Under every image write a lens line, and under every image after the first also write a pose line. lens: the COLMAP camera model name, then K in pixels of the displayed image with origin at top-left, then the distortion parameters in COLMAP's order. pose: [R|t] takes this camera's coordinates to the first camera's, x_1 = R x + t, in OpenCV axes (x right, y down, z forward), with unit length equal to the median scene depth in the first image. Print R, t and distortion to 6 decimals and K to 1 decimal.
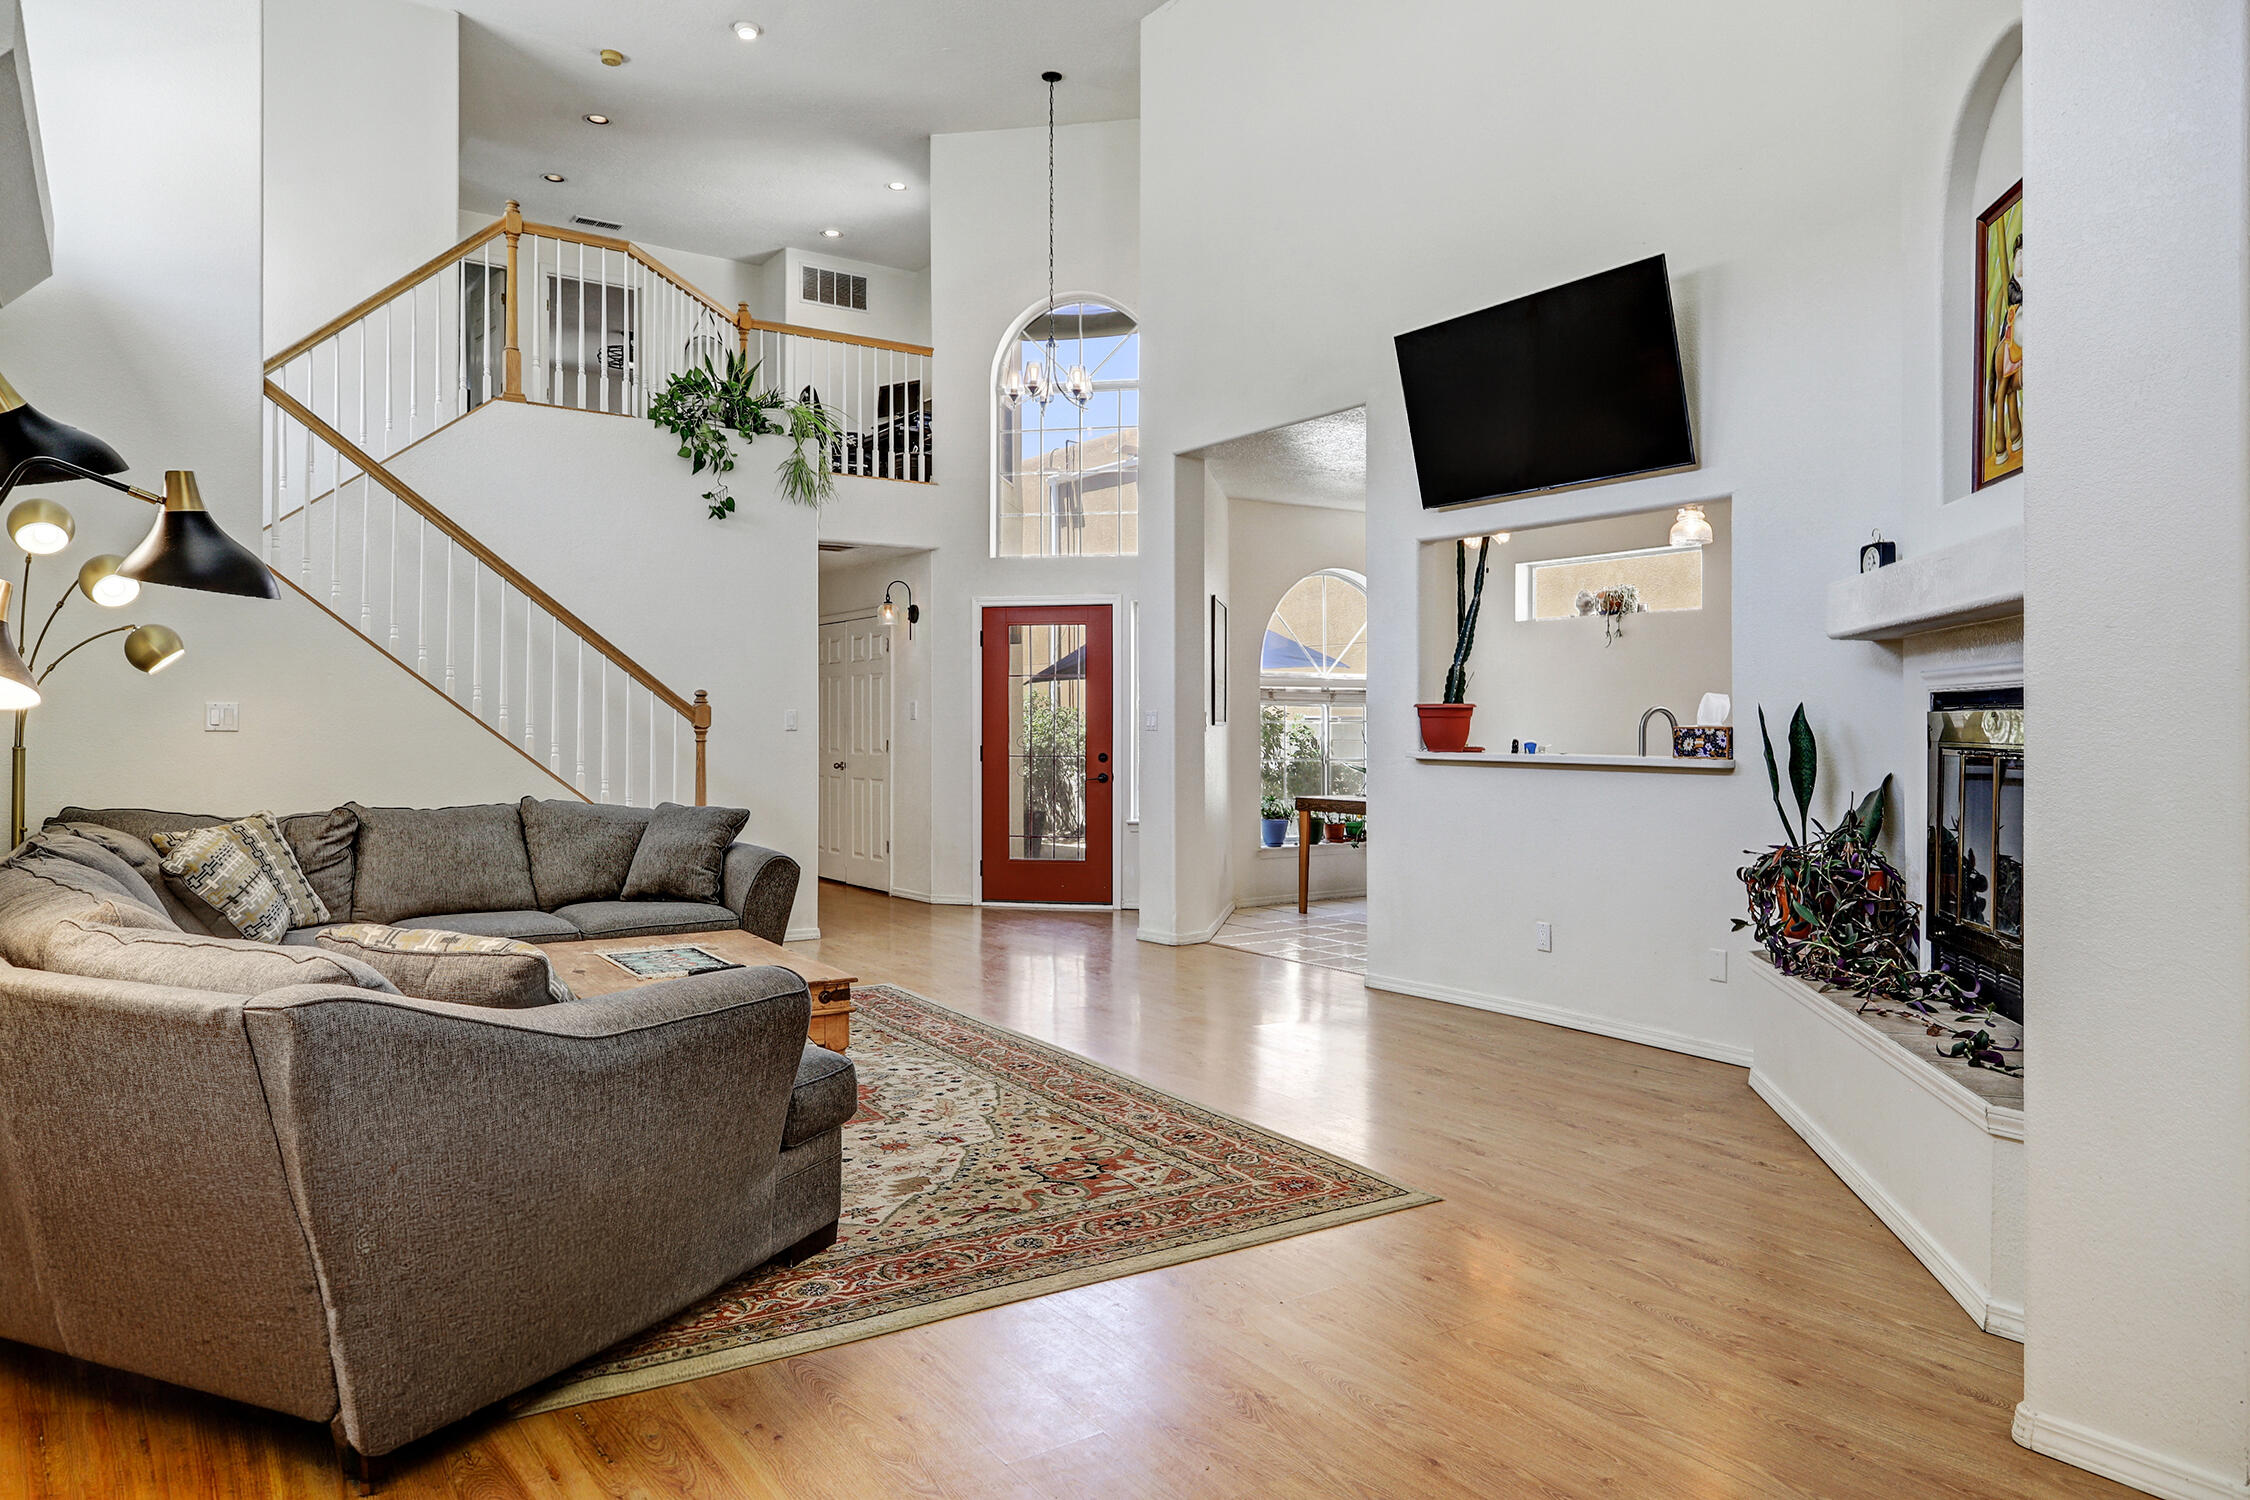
lens RADIAL K [[1473.9, 0, 1121.9], [0, 1473.9, 745.4], [0, 0, 1]] dist [0.001070, 0.000049]
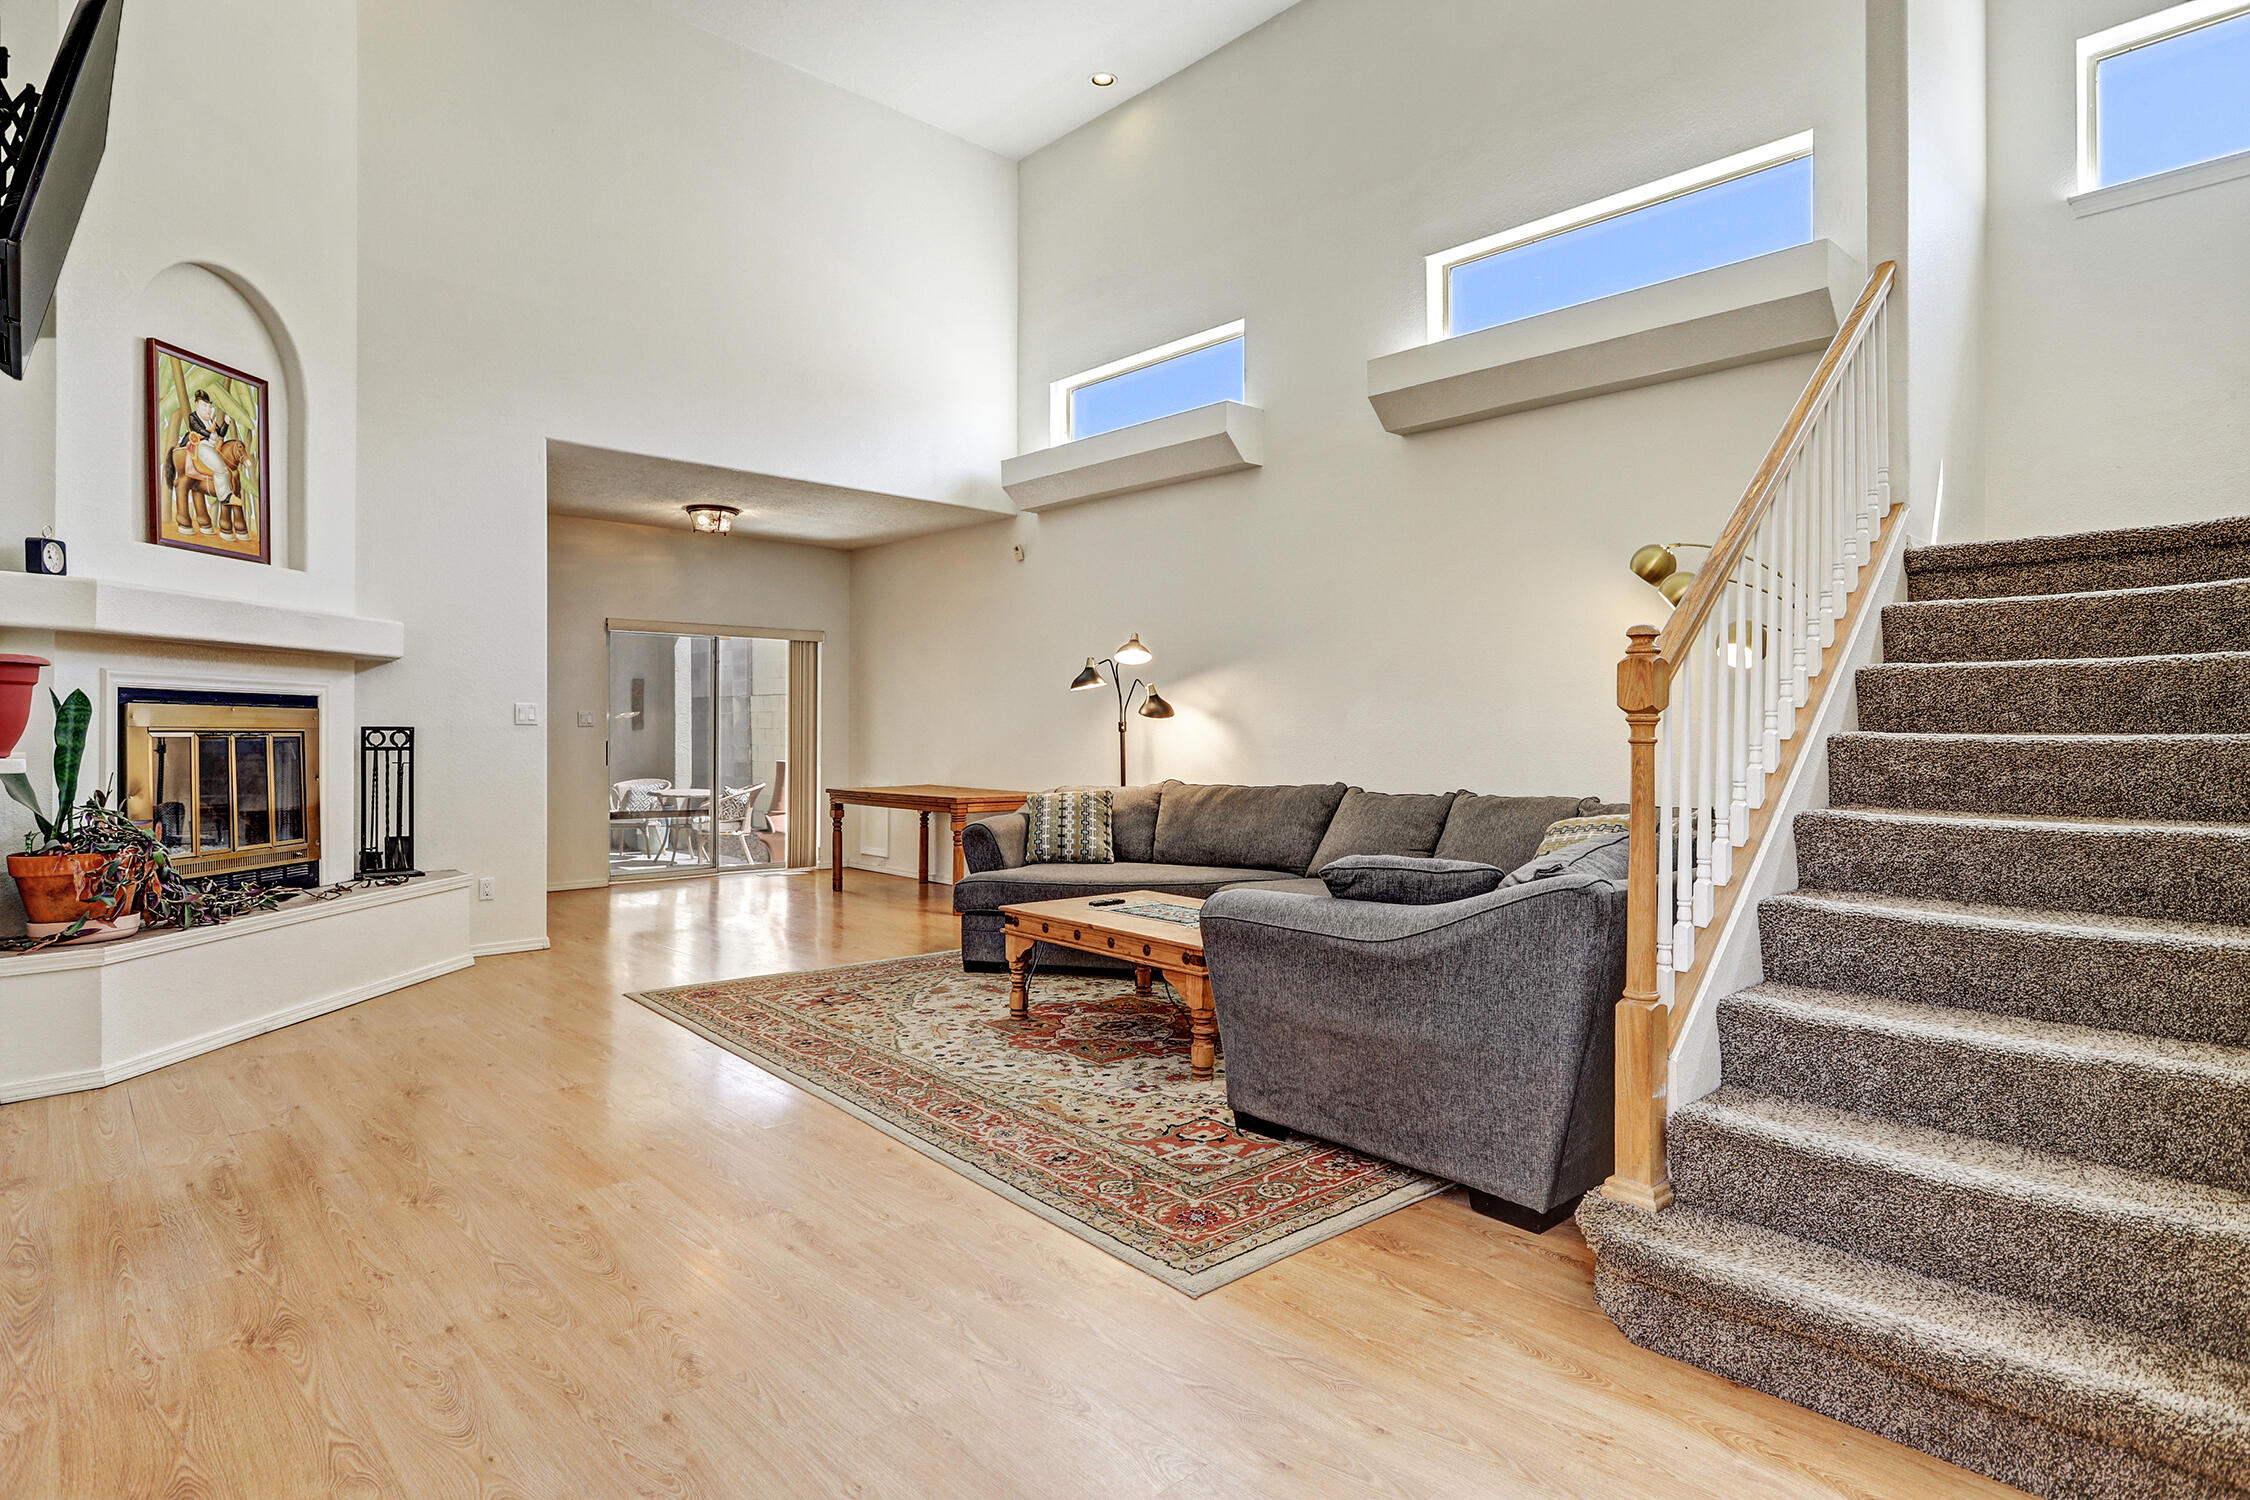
lens RADIAL K [[1230.2, 0, 1125.4], [0, 1230.2, 744.8], [0, 0, 1]] dist [0.000606, 0.000015]
pose [[-0.989790, -0.015631, -0.141672, -0.086750], [-0.017210, 0.999803, 0.009929, -0.003226], [0.141489, 0.012266, -0.989864, 1.409940]]
